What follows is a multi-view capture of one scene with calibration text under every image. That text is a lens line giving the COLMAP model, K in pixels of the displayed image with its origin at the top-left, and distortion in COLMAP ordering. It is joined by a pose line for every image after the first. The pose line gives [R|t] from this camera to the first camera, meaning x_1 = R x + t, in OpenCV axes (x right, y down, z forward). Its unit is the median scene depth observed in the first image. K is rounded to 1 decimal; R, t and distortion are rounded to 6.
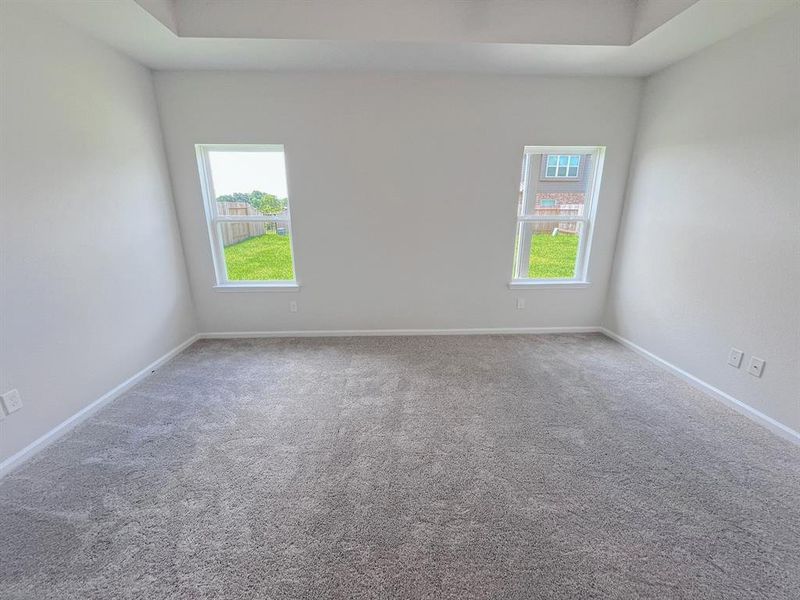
lens RADIAL K [[323.6, 0, 400.0], [0, 323.6, 300.0], [0, 0, 1]] dist [-0.001904, -0.000489]
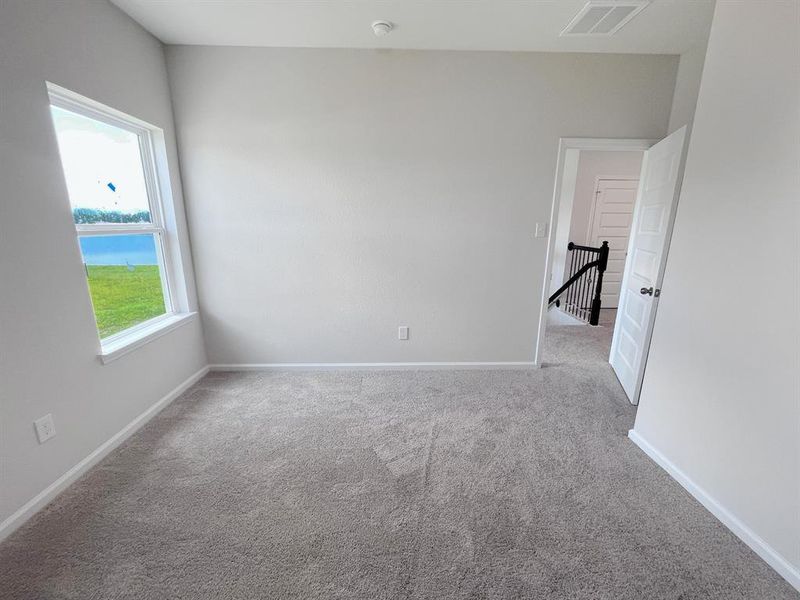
lens RADIAL K [[323.6, 0, 400.0], [0, 323.6, 300.0], [0, 0, 1]] dist [-0.001904, -0.000489]
pose [[-0.003492, -0.235913, 0.971768, -0.128088], [0.221410, 0.947473, 0.230810, -0.158449], [-0.975175, 0.215965, 0.048925, 0.512586]]
